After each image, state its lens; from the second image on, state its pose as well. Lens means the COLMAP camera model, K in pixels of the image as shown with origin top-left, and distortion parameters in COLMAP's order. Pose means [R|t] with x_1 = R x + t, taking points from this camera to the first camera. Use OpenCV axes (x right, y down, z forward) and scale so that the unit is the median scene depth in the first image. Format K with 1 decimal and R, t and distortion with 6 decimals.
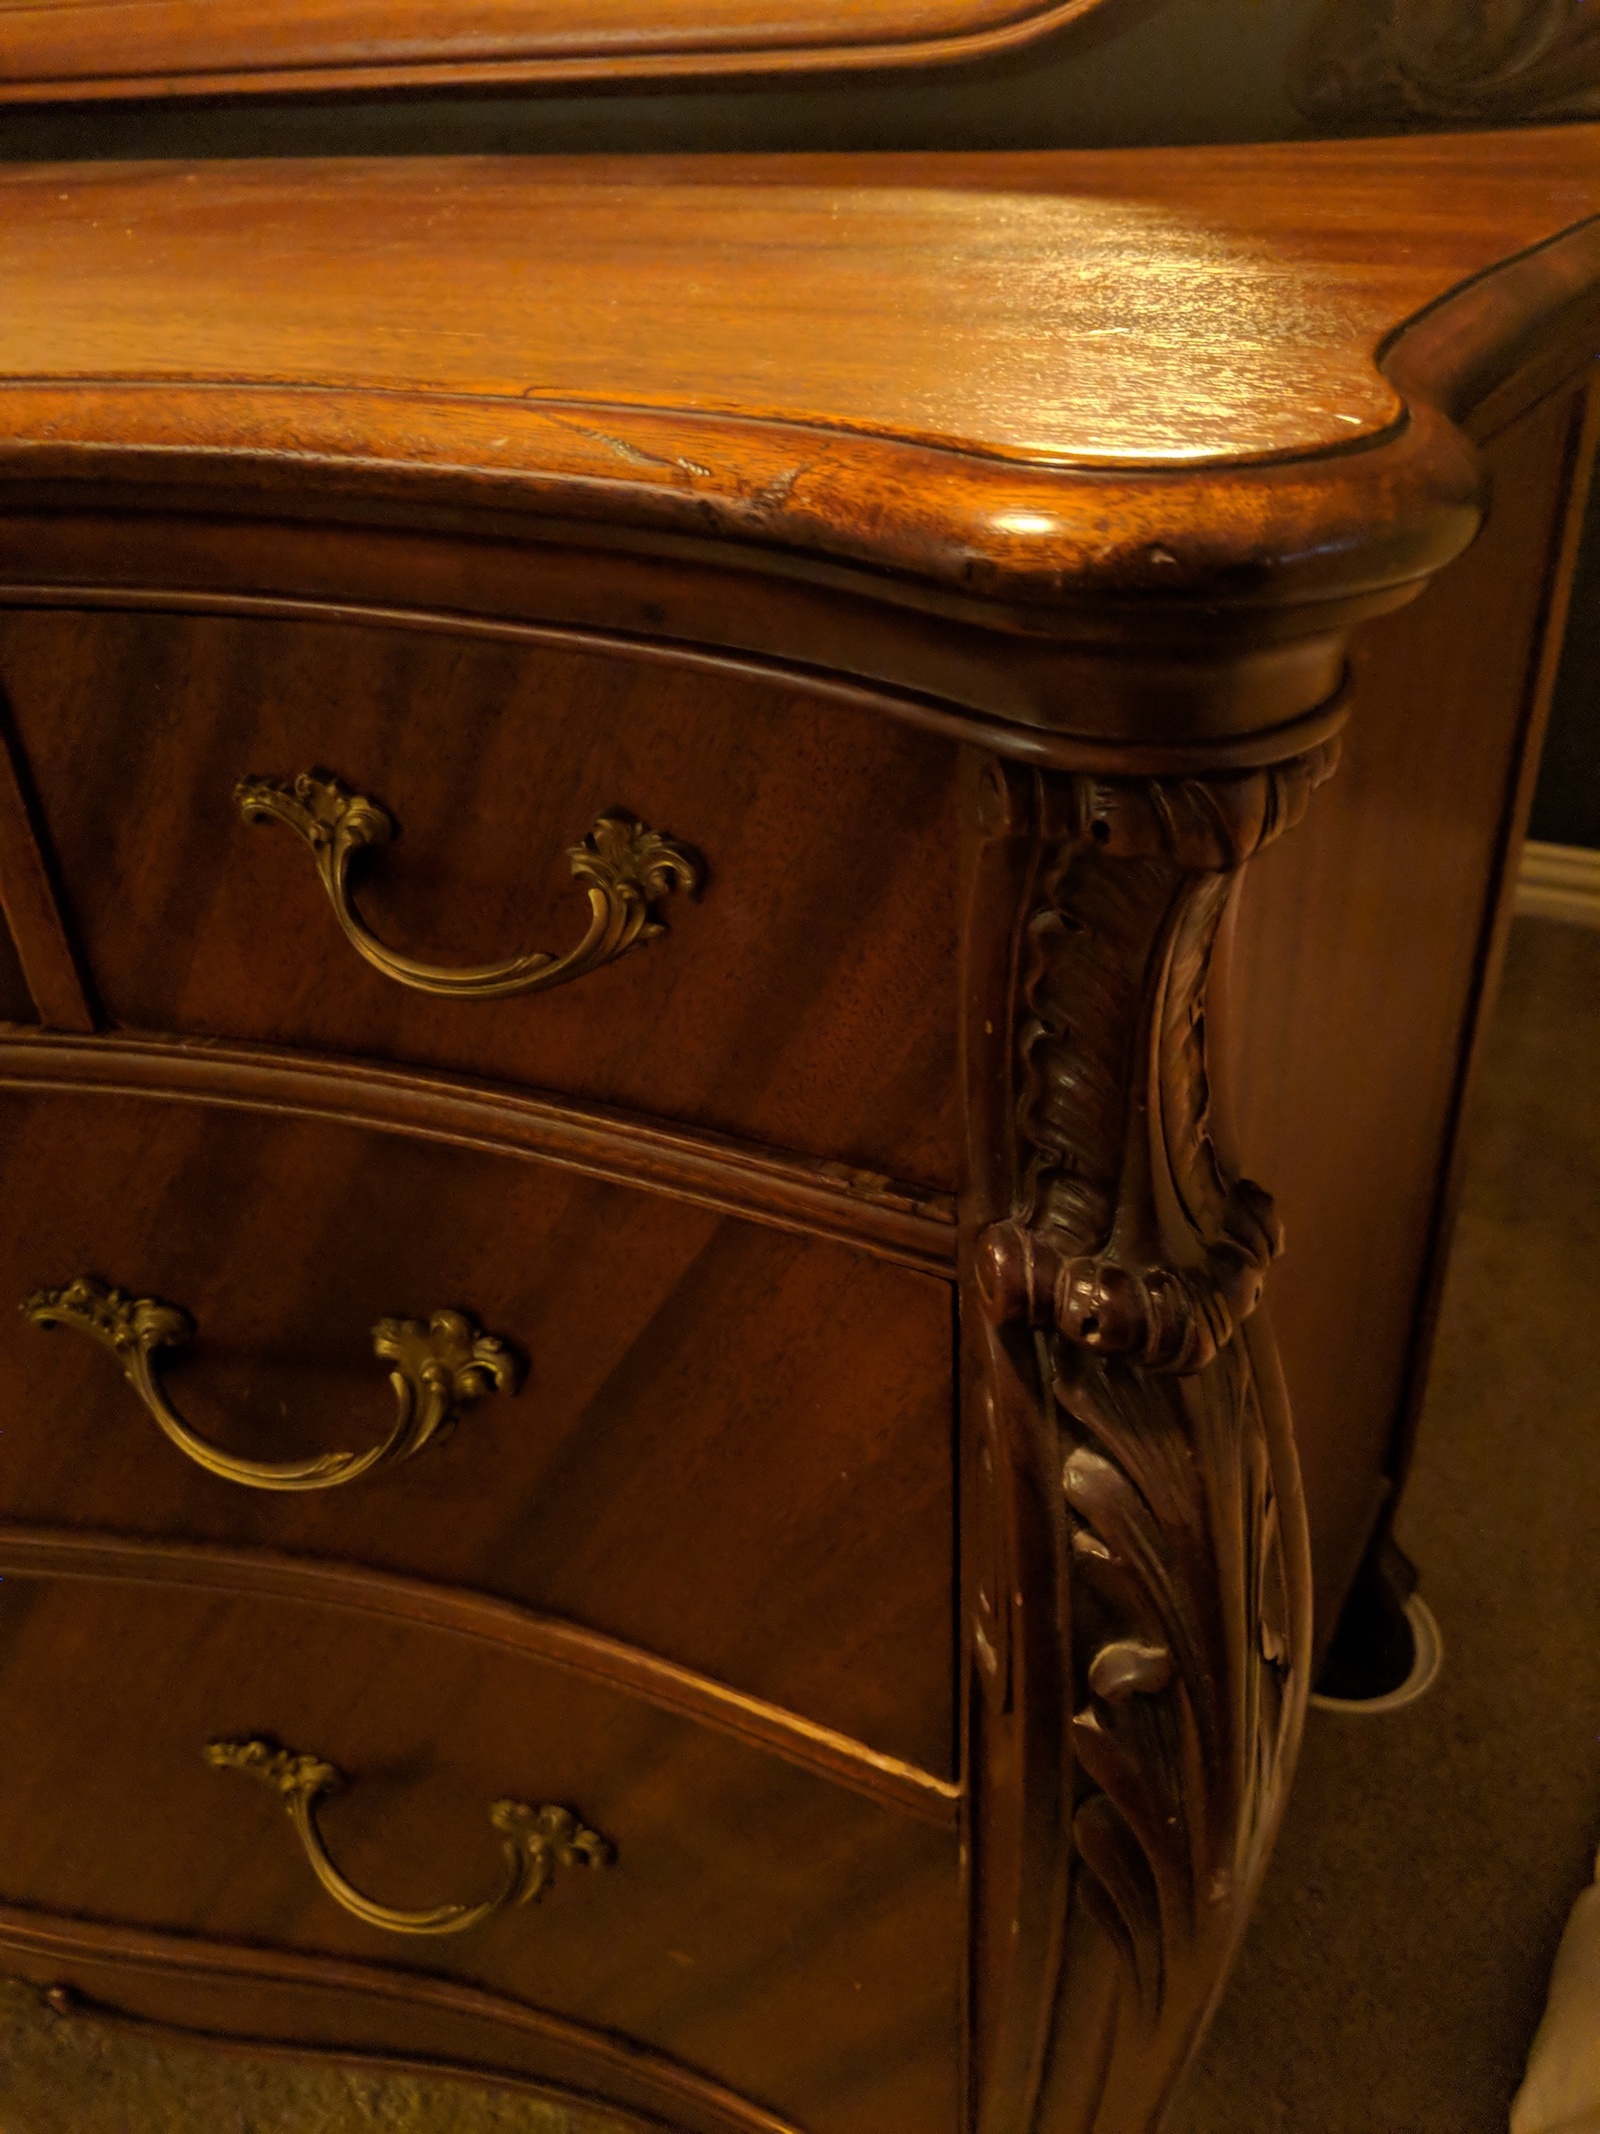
lens RADIAL K [[1761.6, 0, 821.6], [0, 1761.6, 1059.3], [0, 0, 1]] dist [0.064540, -0.182065]
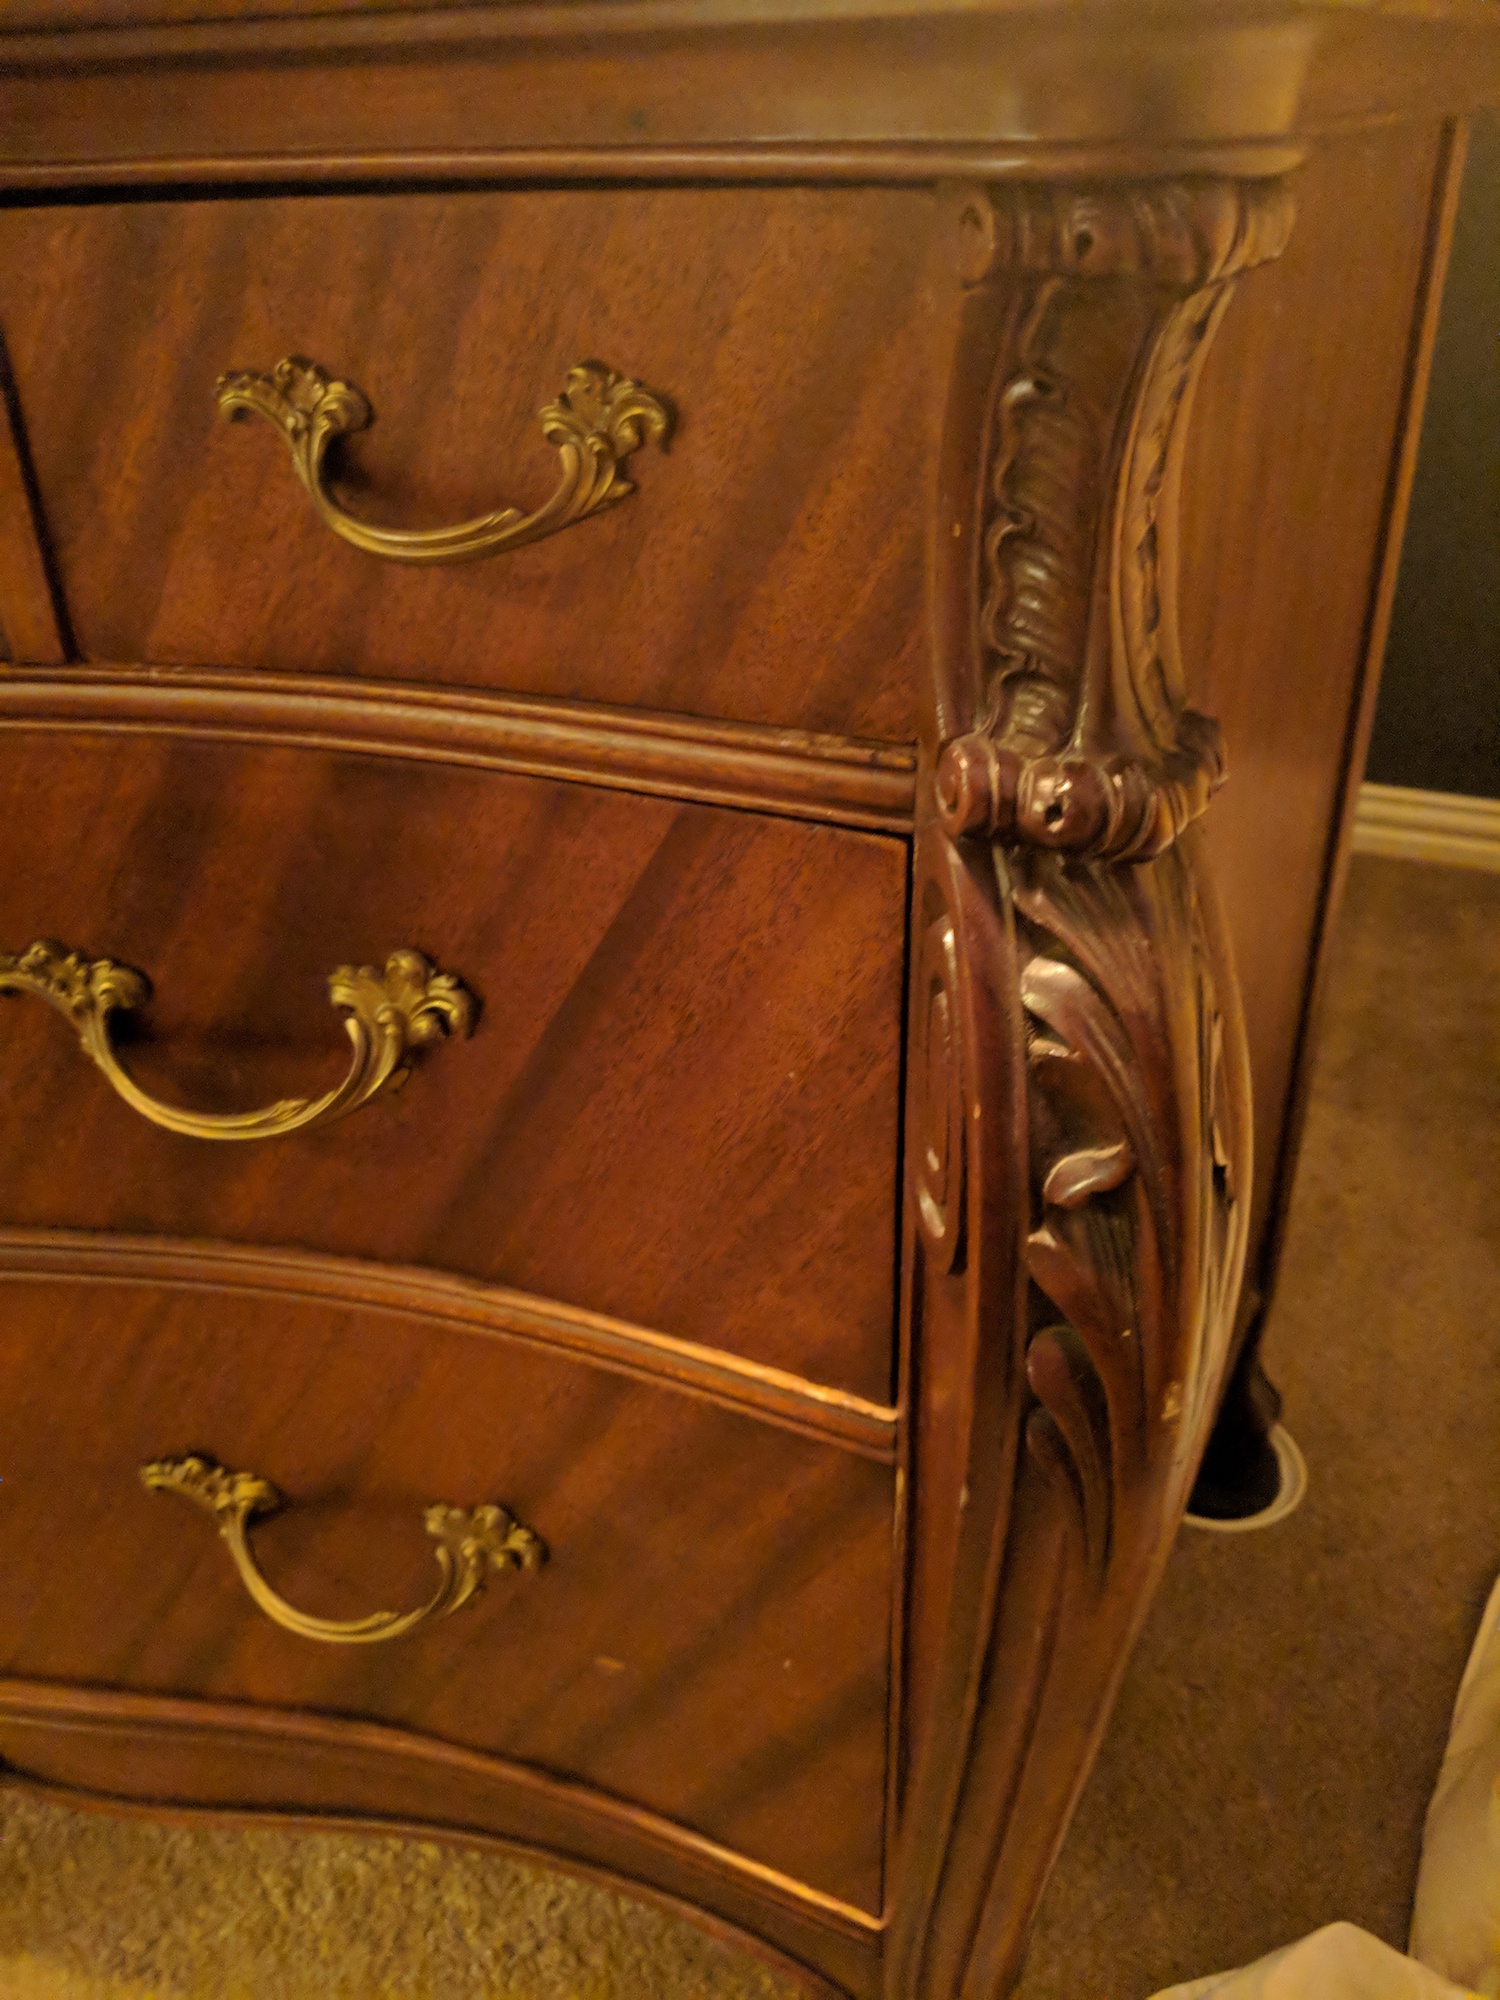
lens RADIAL K [[1624.7, 0, 740.7], [0, 1624.7, 1069.0], [0, 0, 1]] dist [0.107593, -0.291353]
pose [[0.999256, 0.003378, 0.038422, -0.057468], [-0.001672, 0.999014, -0.044354, 0.287909], [-0.038534, 0.044257, 0.998277, 0.044648]]
